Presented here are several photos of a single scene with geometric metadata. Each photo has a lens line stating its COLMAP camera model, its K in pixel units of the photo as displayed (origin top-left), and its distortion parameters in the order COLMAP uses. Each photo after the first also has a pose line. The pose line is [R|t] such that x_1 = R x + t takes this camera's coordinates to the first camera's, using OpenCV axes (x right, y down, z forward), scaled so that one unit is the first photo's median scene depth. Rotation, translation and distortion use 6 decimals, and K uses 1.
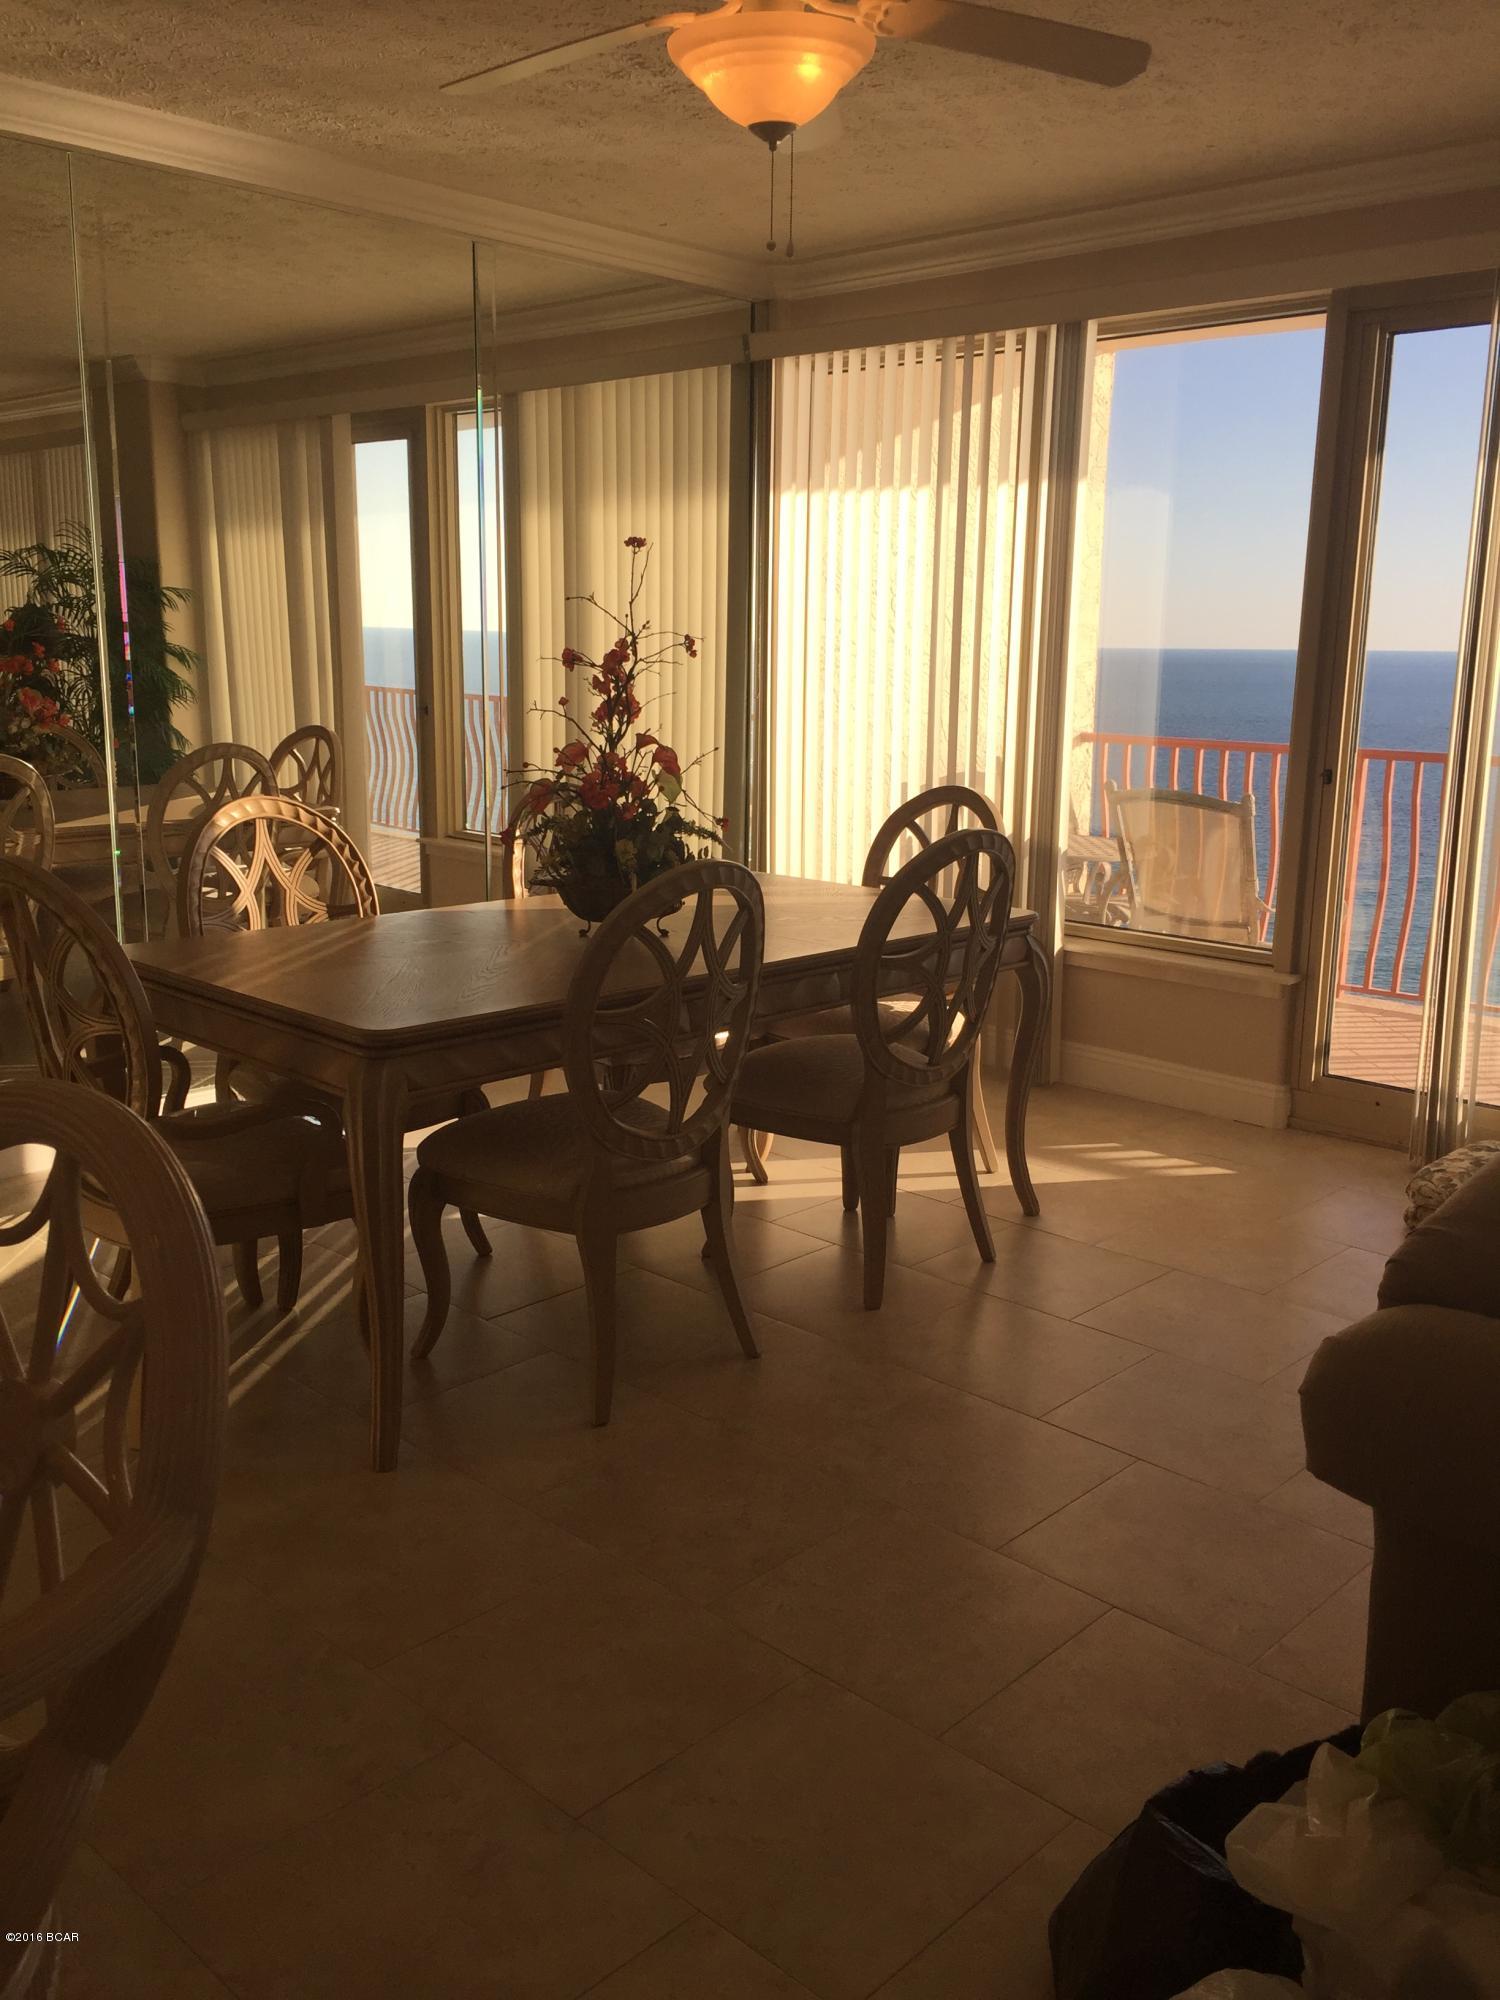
lens RADIAL K [[1717.6, 0, 758.1], [0, 1717.6, 1005.5], [0, 0, 1]] dist [0.079747, -0.106789]
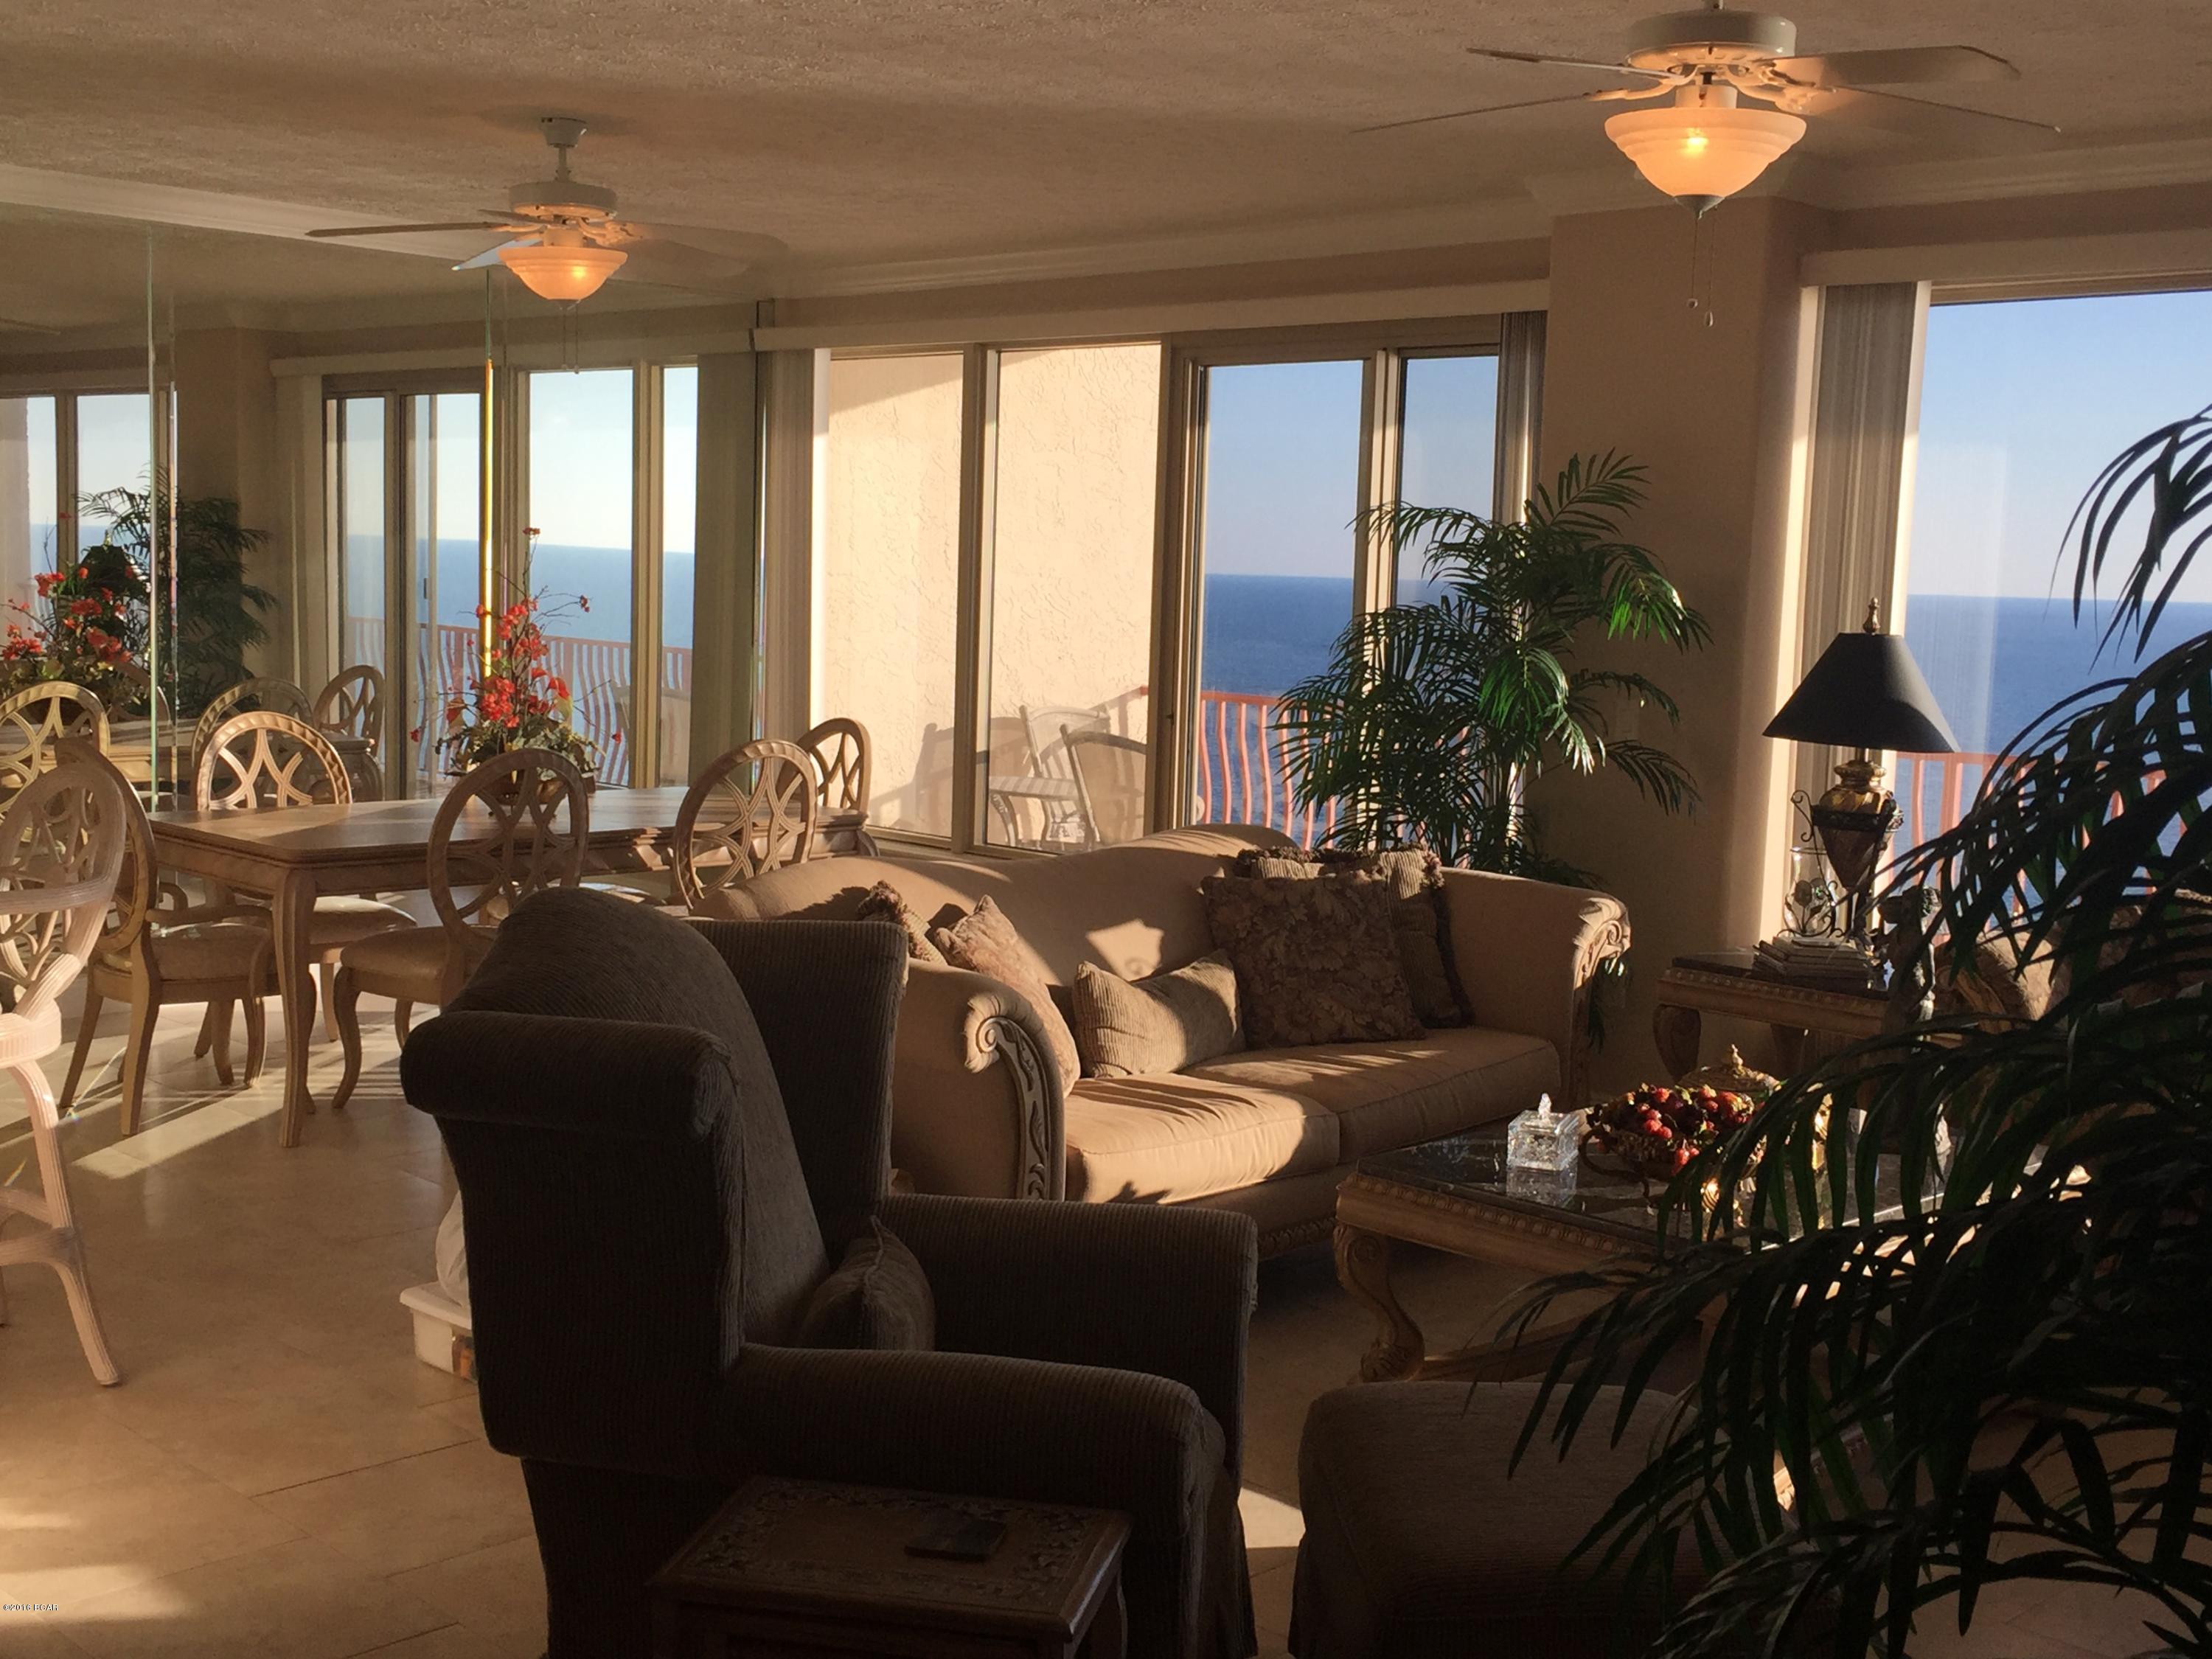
lens RADIAL K [[2560.5, 0, 1105.5], [0, 2560.5, 824.4], [0, 0, 1]] dist [0.050742, 0.005723]
pose [[0.999548, 0.015315, -0.025873, 0.294521], [-0.018053, 0.993862, -0.109147, 0.120517], [0.024043, 0.109565, 0.993689, -0.667381]]
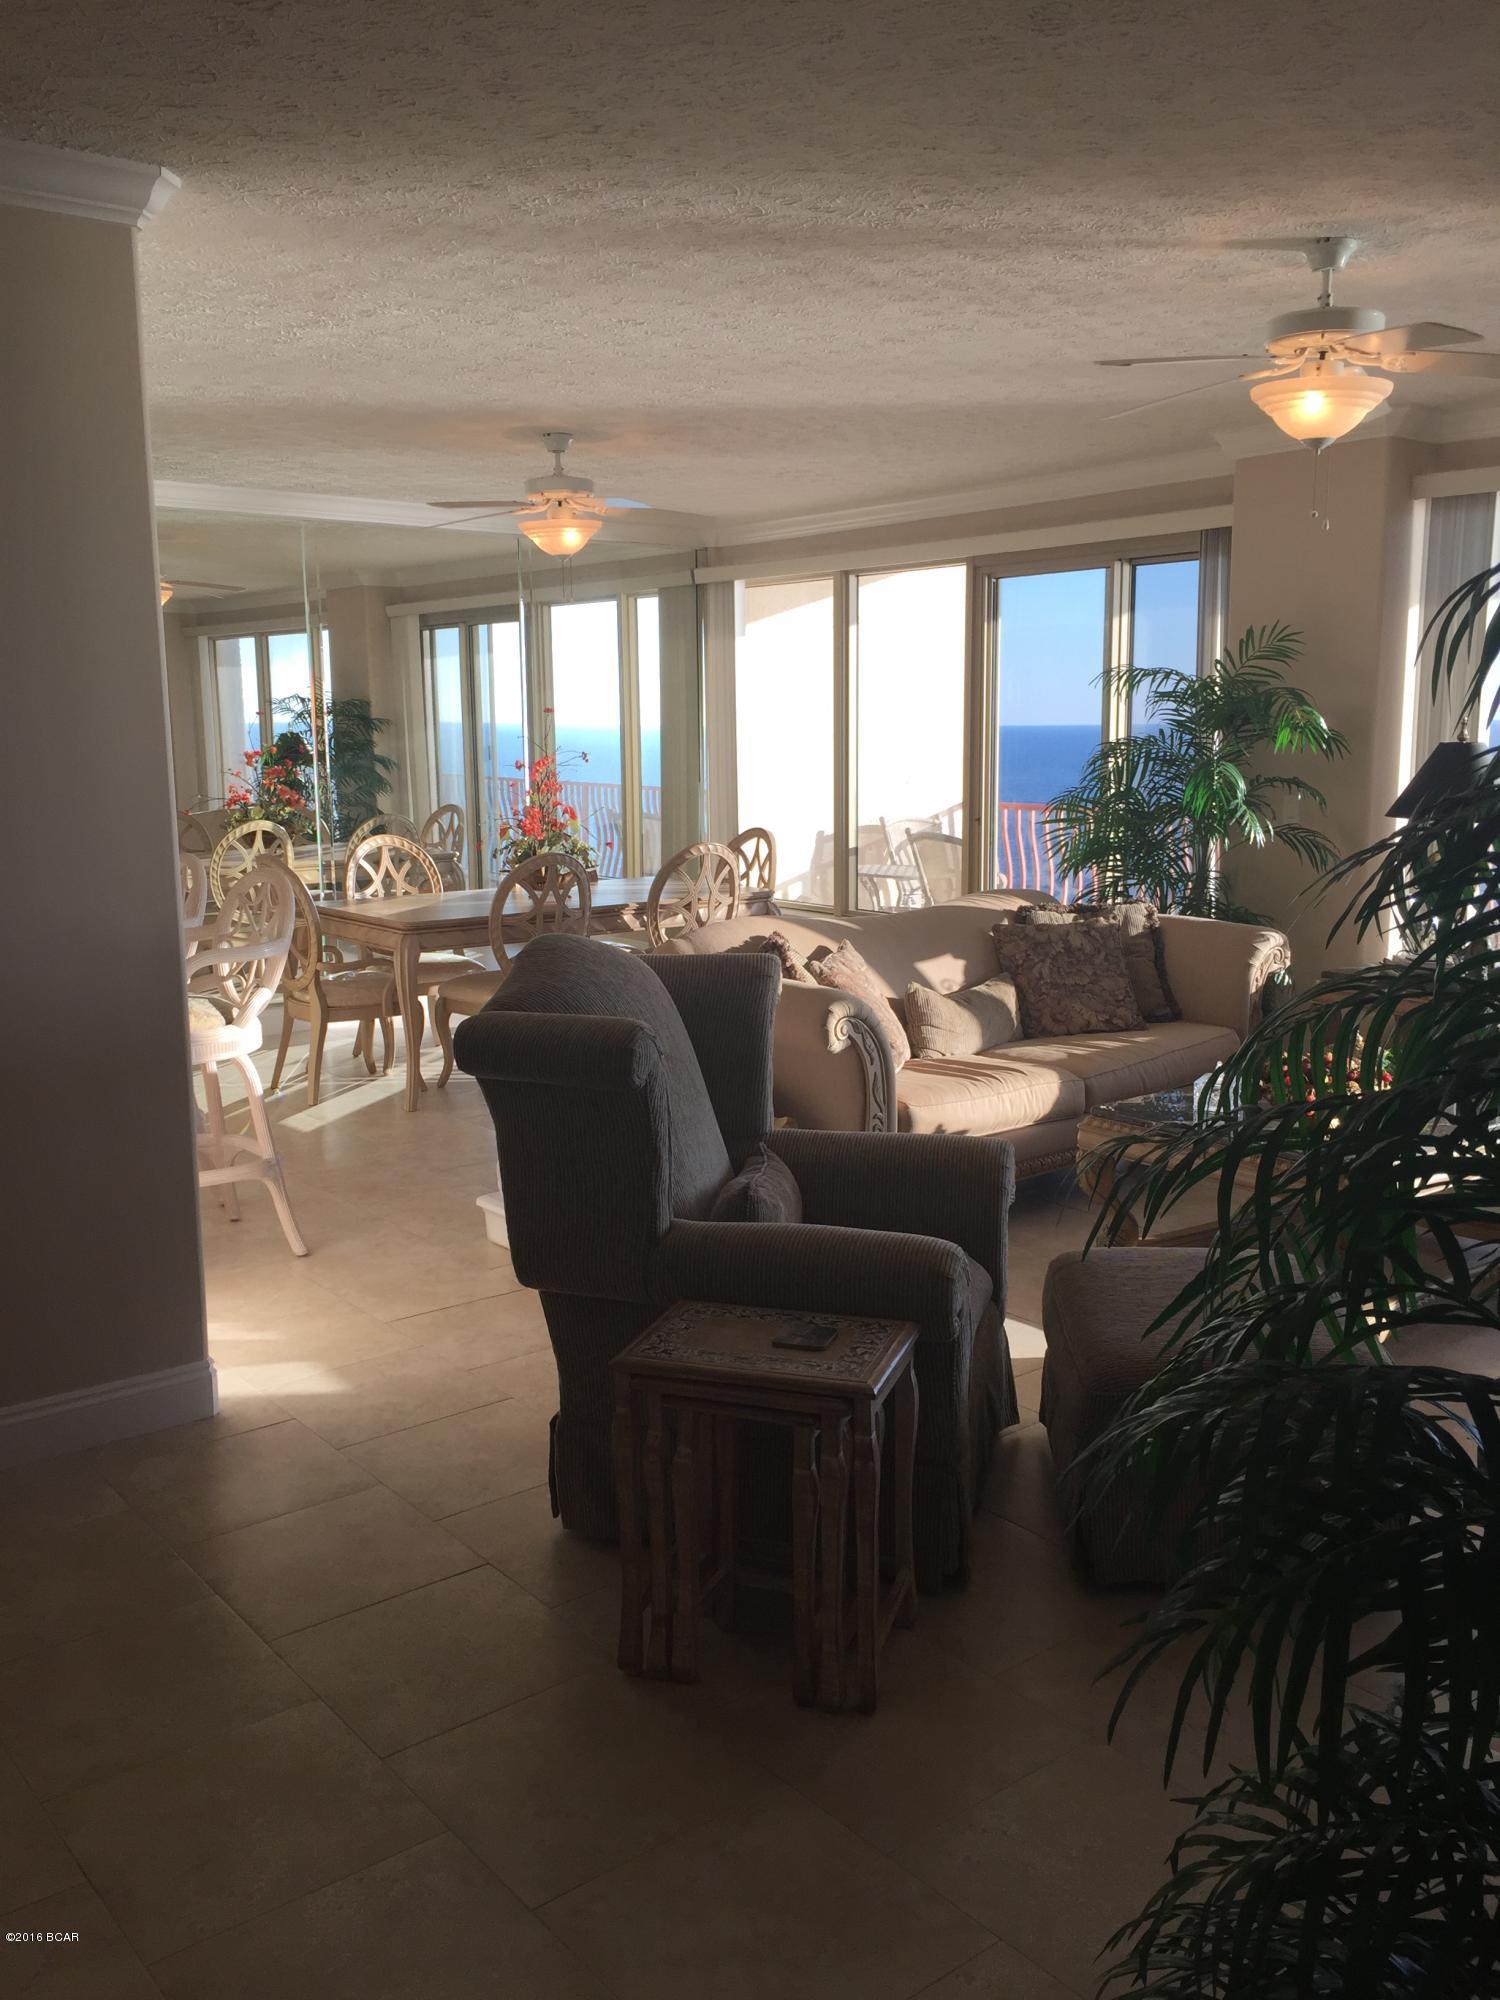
lens RADIAL K [[1717.6, 0, 758.1], [0, 1717.6, 1005.5], [0, 0, 1]] dist [0.079747, -0.106789]
pose [[0.990231, -0.003890, -0.139385, 0.314150], [-0.002855, 0.998836, -0.048155, 0.128354], [0.139410, 0.048083, 0.989067, -0.684316]]
